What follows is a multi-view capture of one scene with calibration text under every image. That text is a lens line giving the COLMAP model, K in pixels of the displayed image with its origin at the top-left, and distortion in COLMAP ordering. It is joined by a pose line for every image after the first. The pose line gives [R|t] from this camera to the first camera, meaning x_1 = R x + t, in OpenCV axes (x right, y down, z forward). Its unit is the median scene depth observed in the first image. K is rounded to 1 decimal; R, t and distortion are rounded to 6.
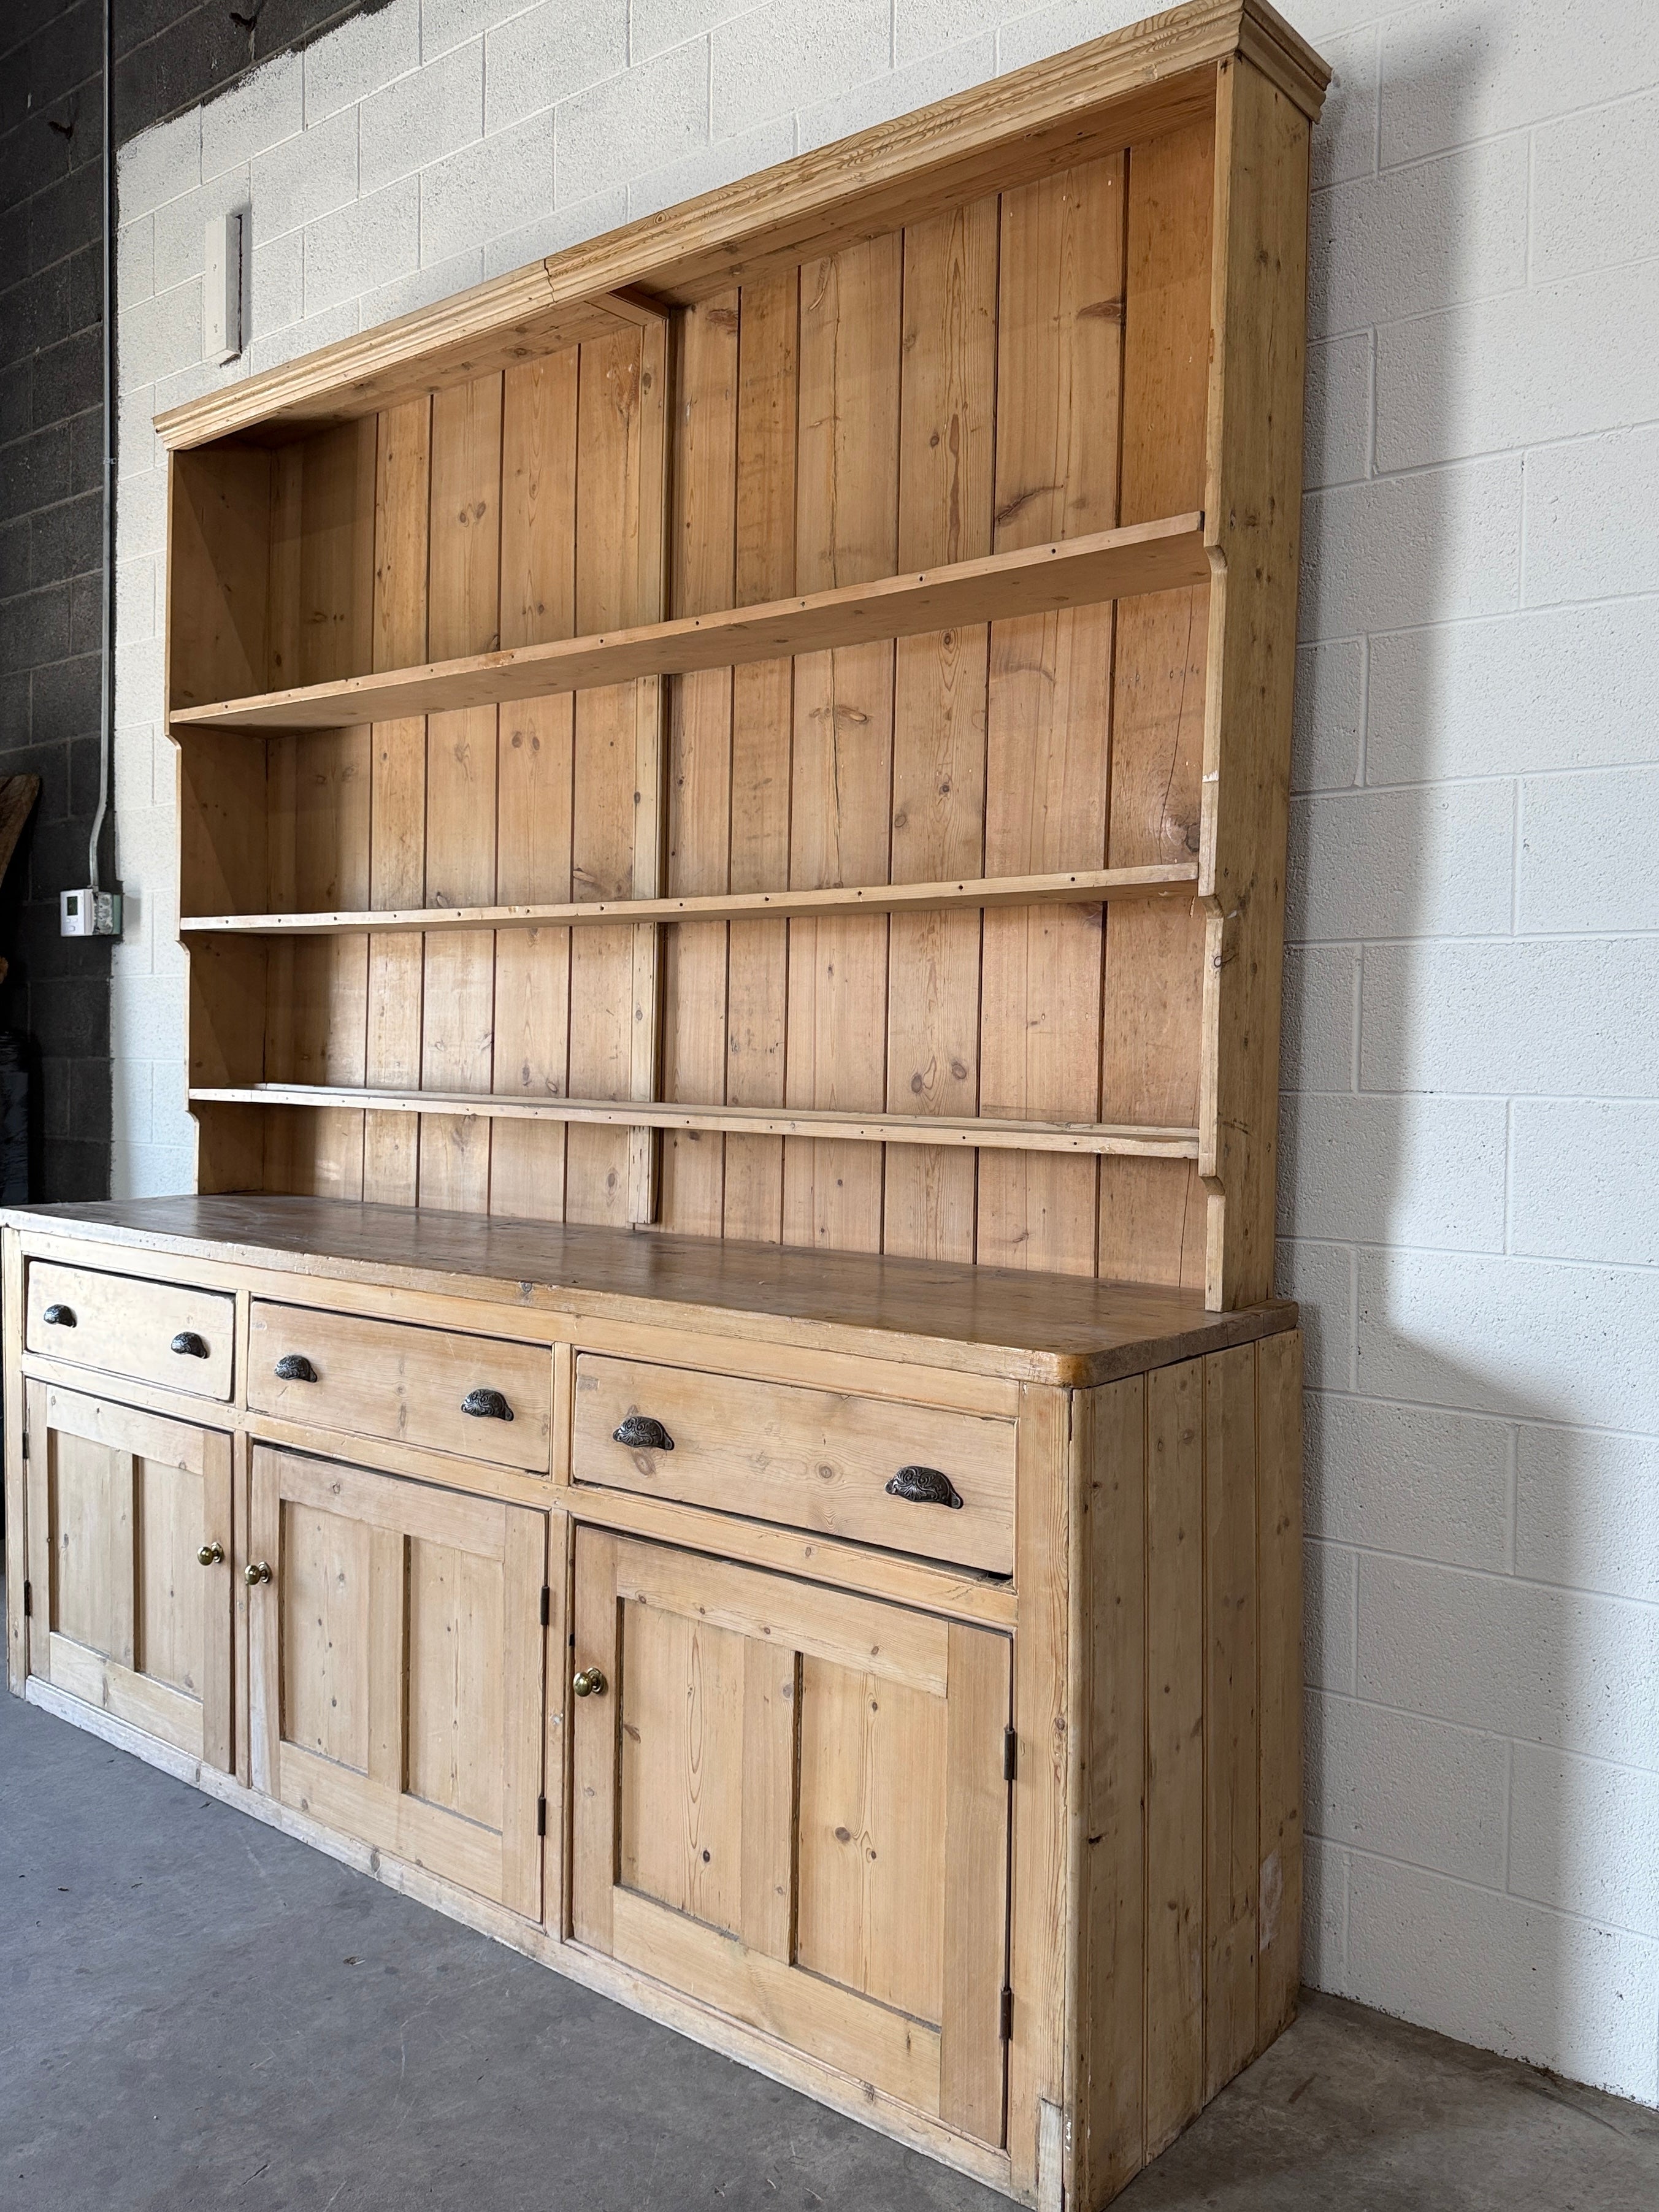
lens RADIAL K [[1731.8, 0, 892.4], [0, 1731.8, 1077.9], [0, 0, 1]] dist [0.199474, -0.435616]
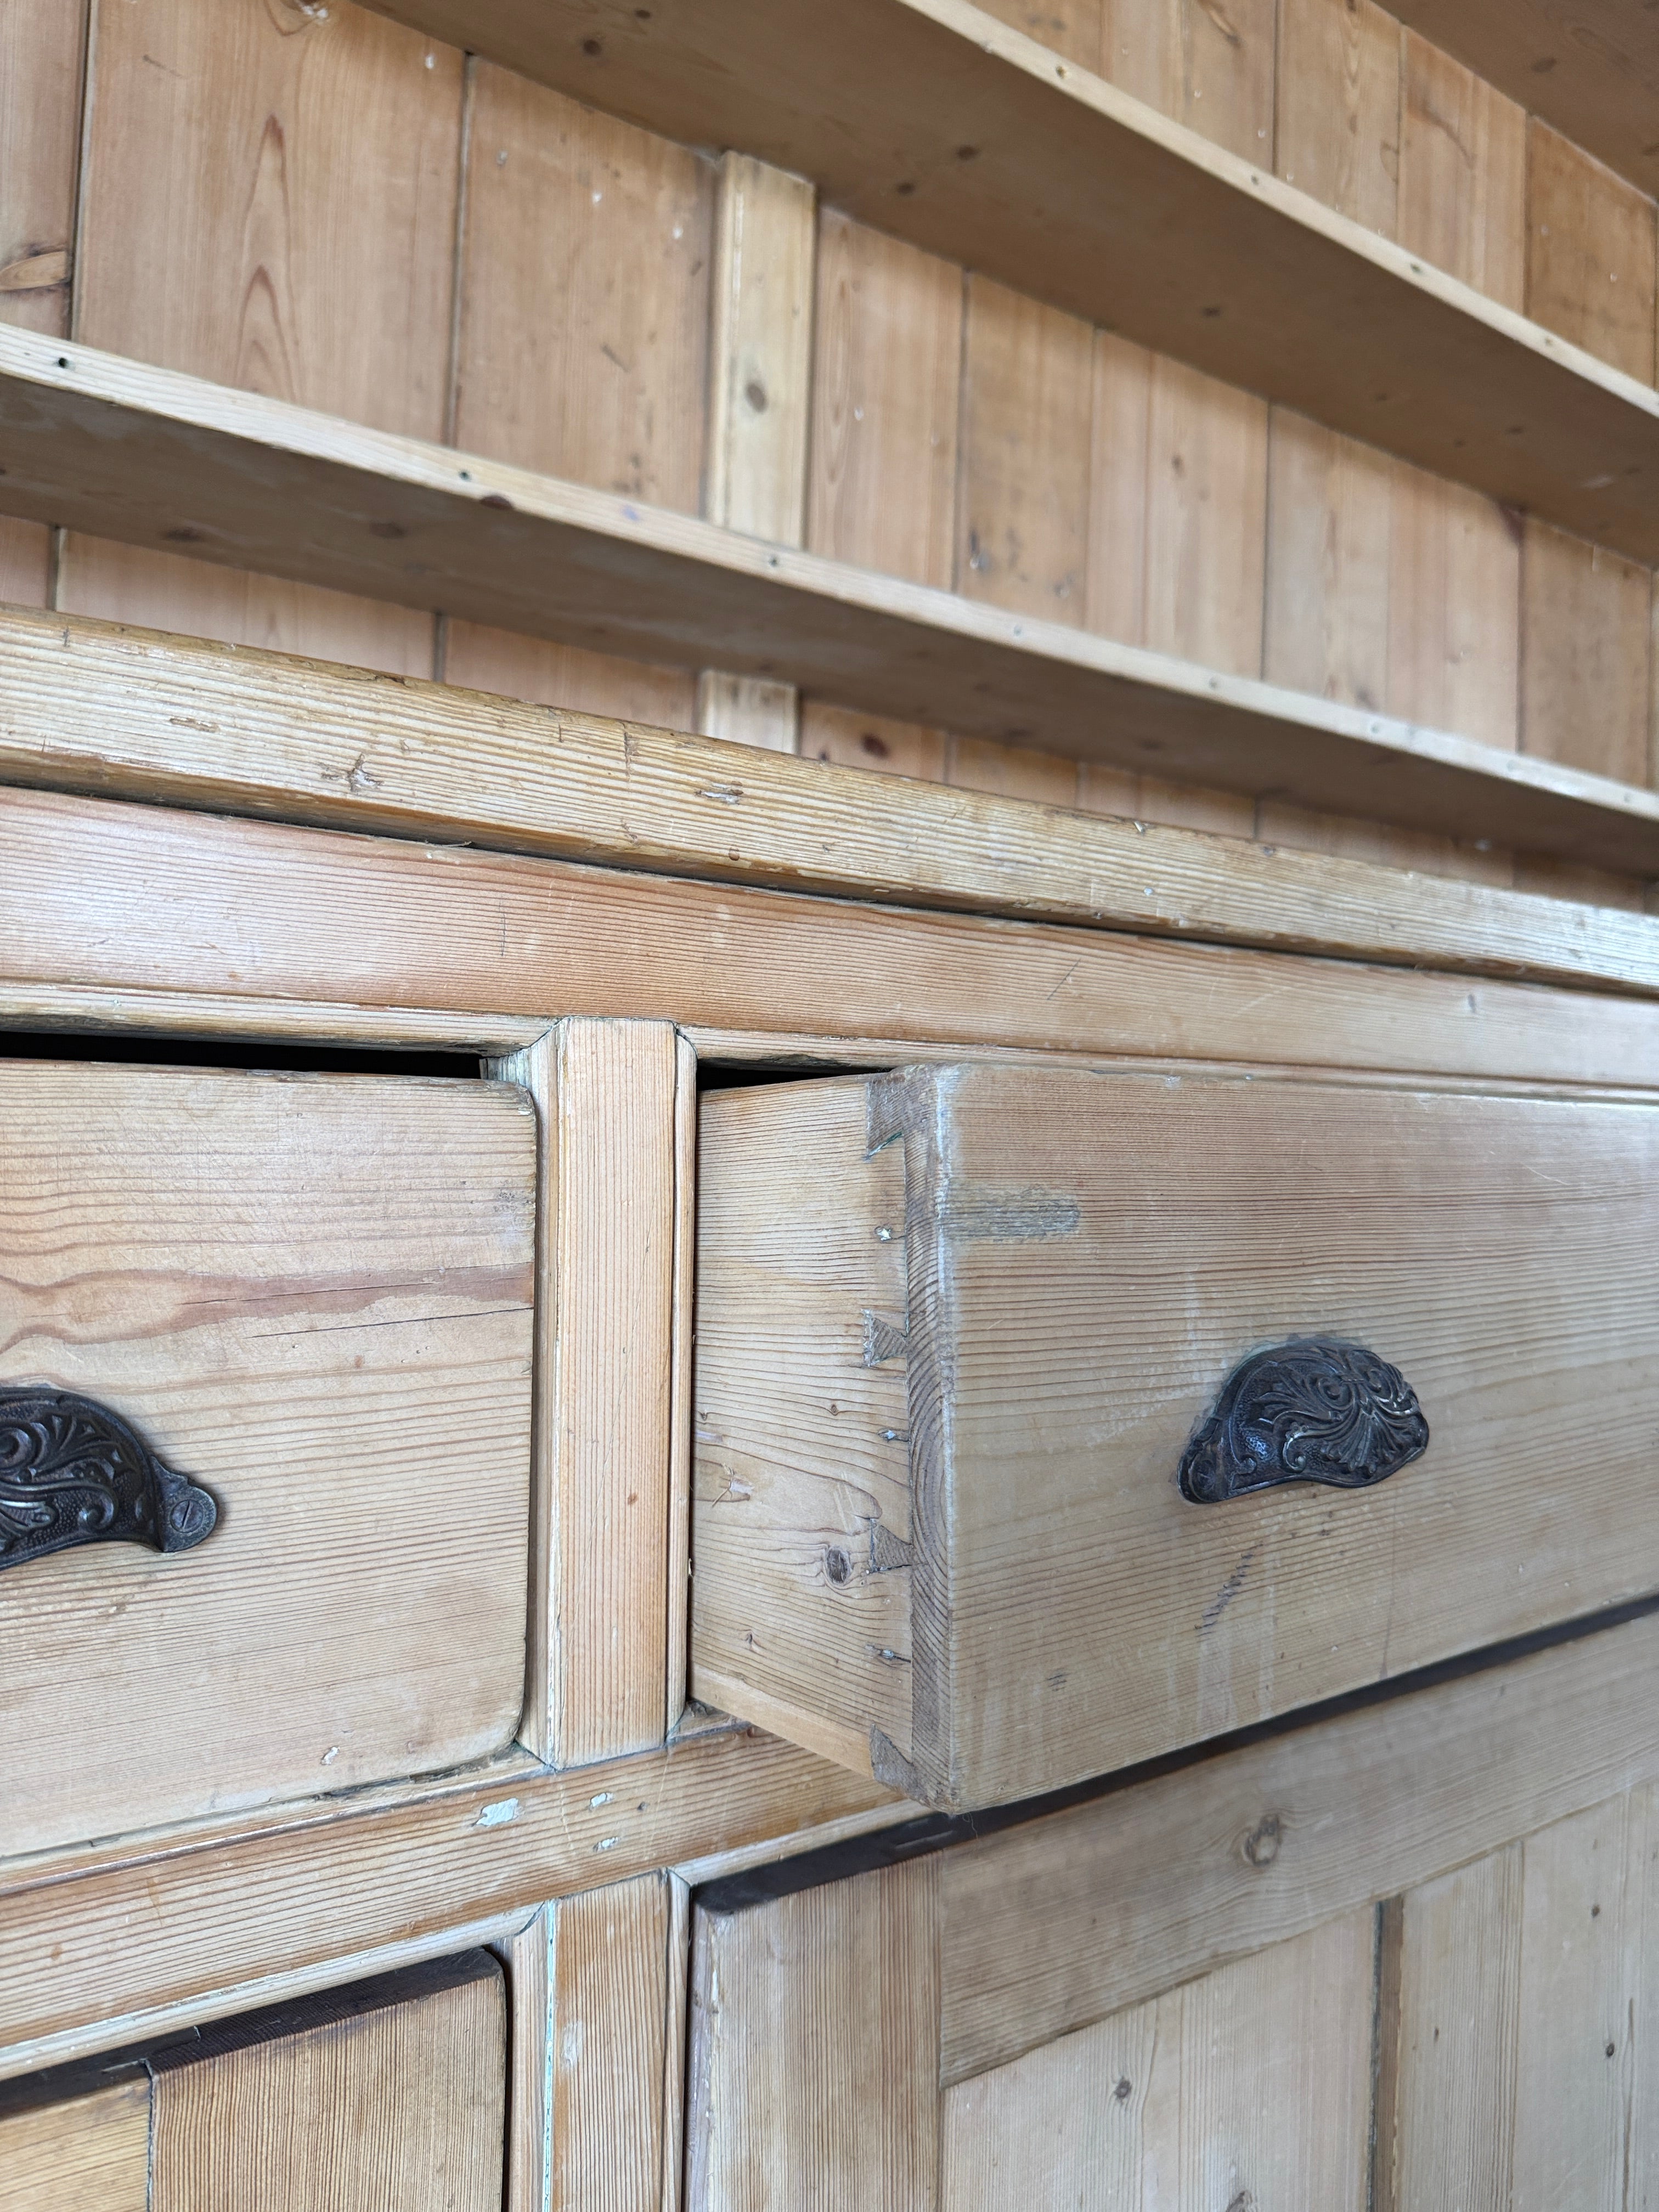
lens RADIAL K [[1594.2, 0, 860.9], [0, 1594.2, 1103.1], [0, 0, 1]] dist [-0.015981, -0.003852]
pose [[0.271056, 0.007758, 0.962532, -0.547856], [0.000587, 0.999966, -0.008225, 0.140521], [-0.962563, 0.002795, 0.271042, 1.022612]]
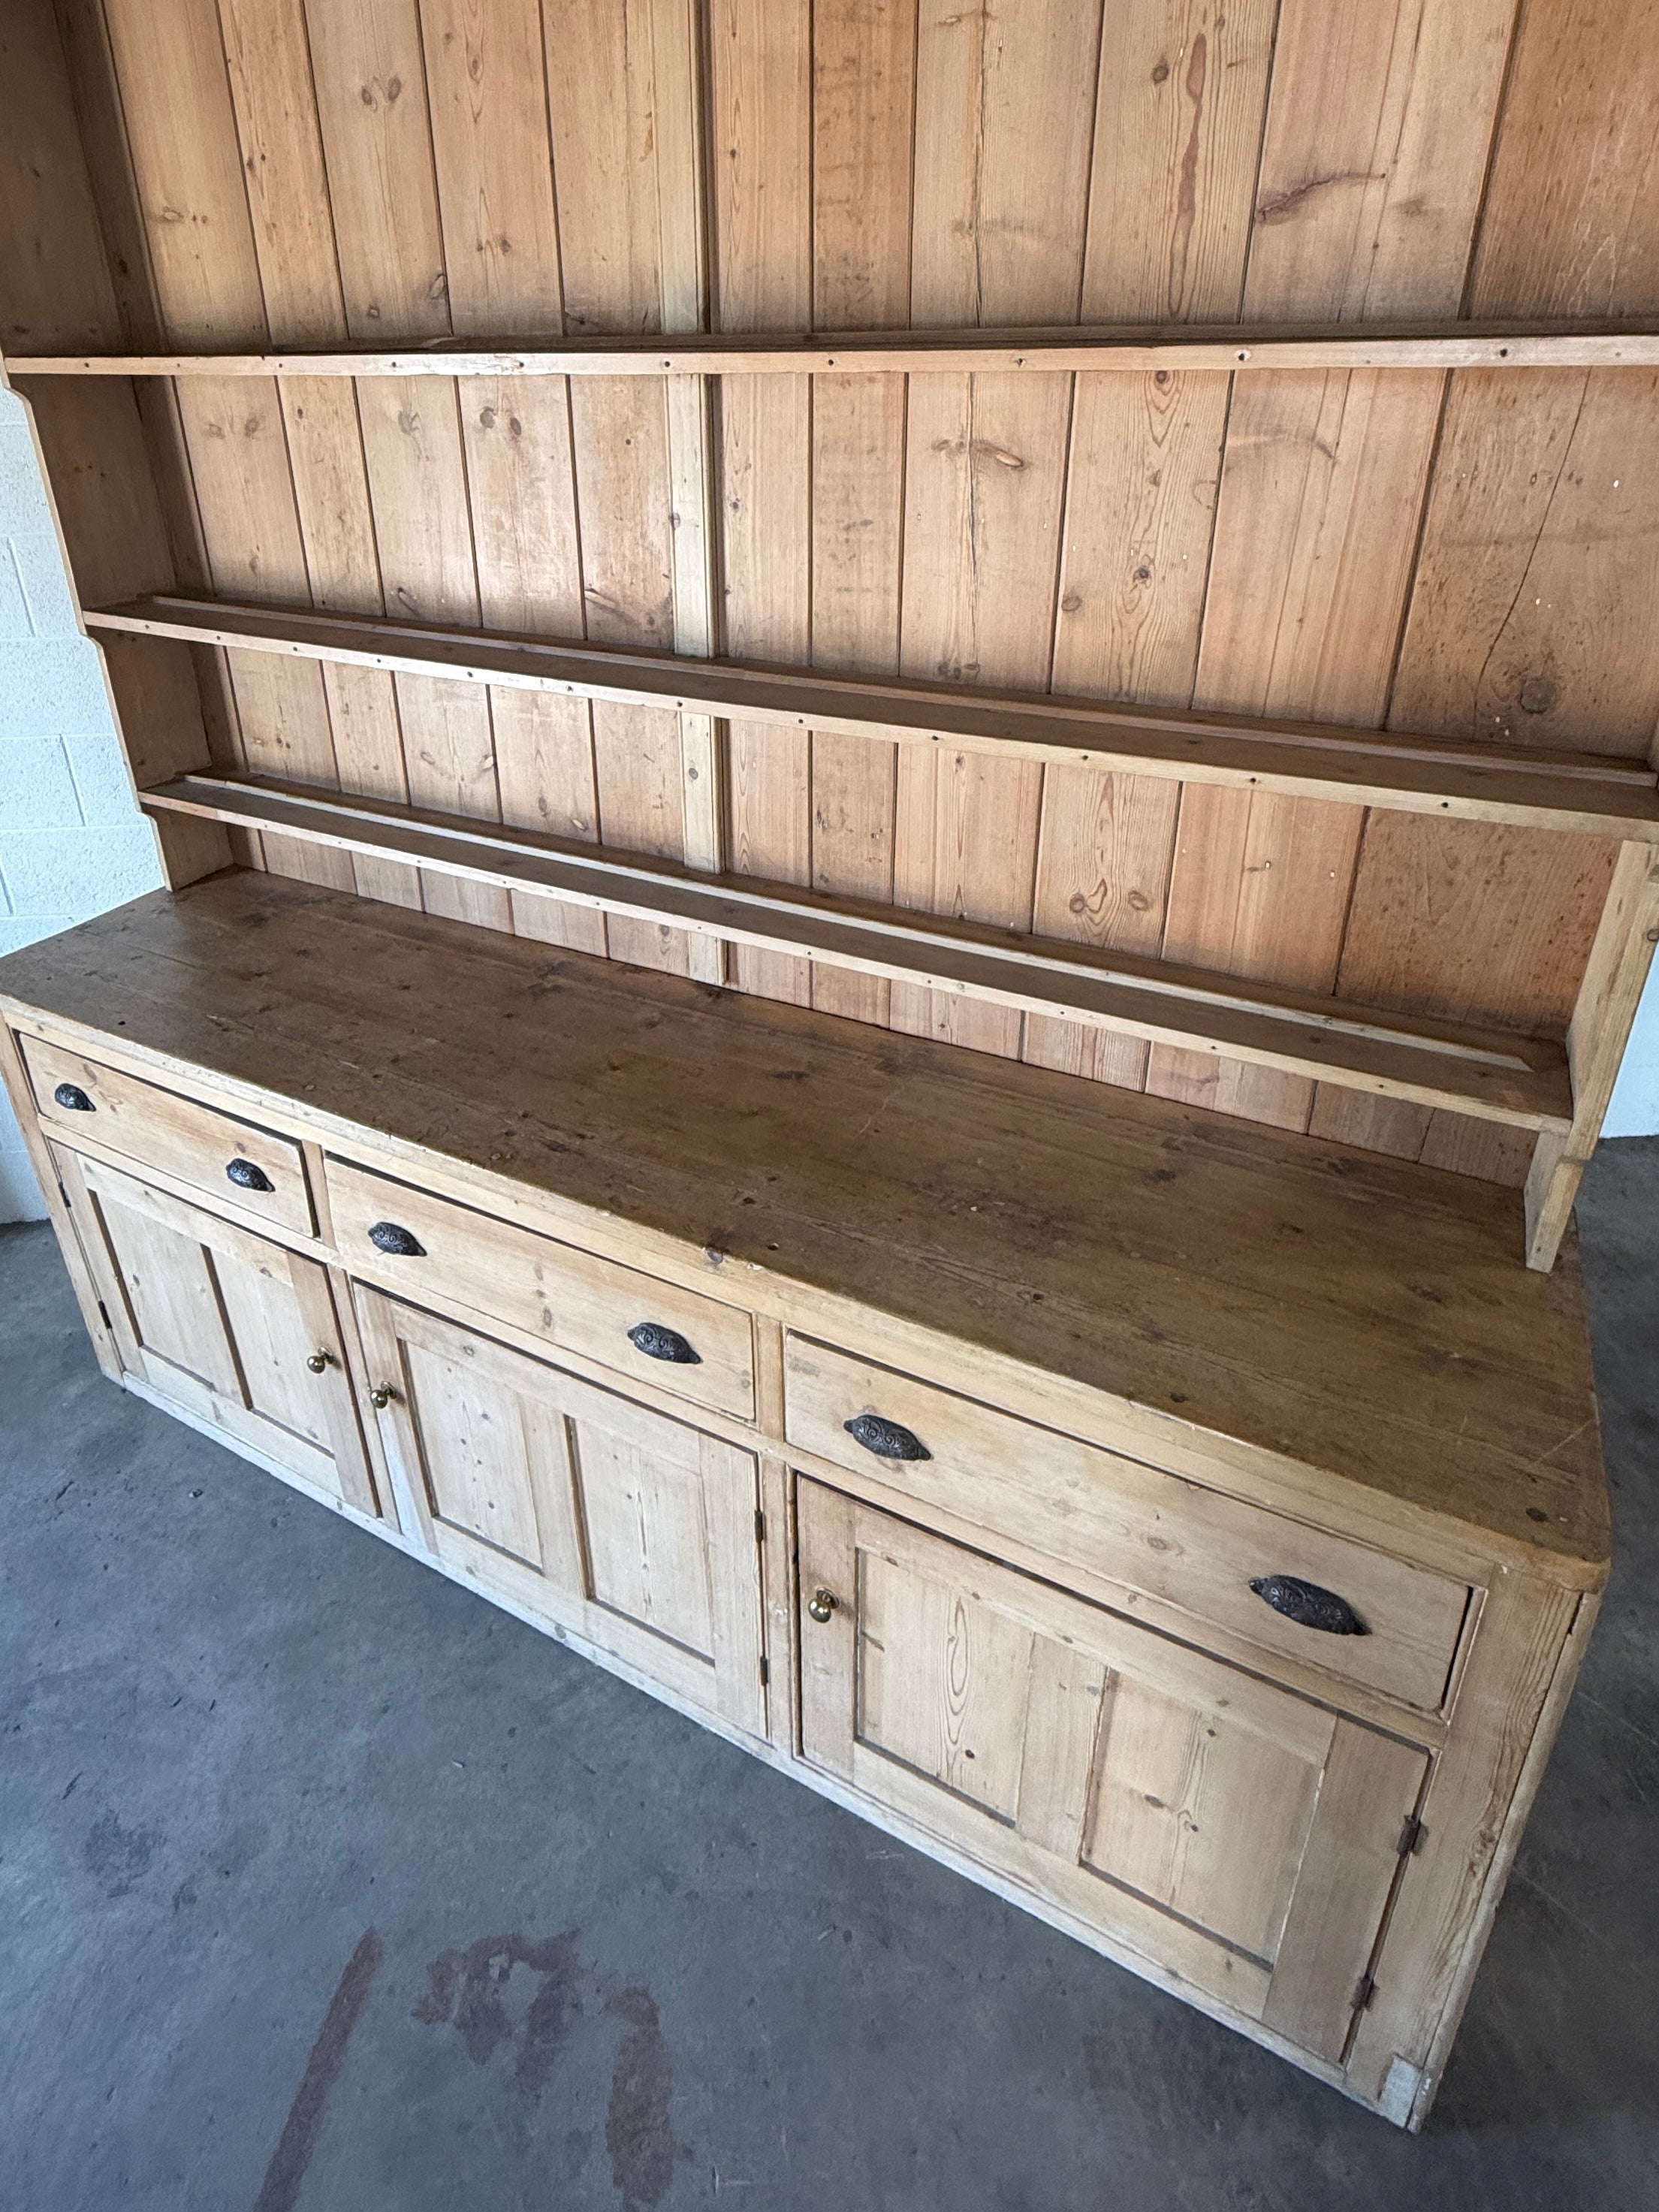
lens RADIAL K [[1213.3, 0, 792.0], [0, 1213.3, 842.4], [0, 0, 1]] dist [0.002188, 0.000557]
pose [[0.983044, -0.096889, 0.155685, -0.225695], [0.033430, 0.929478, 0.367360, -0.262623], [-0.180299, -0.355926, 0.916956, 0.483132]]
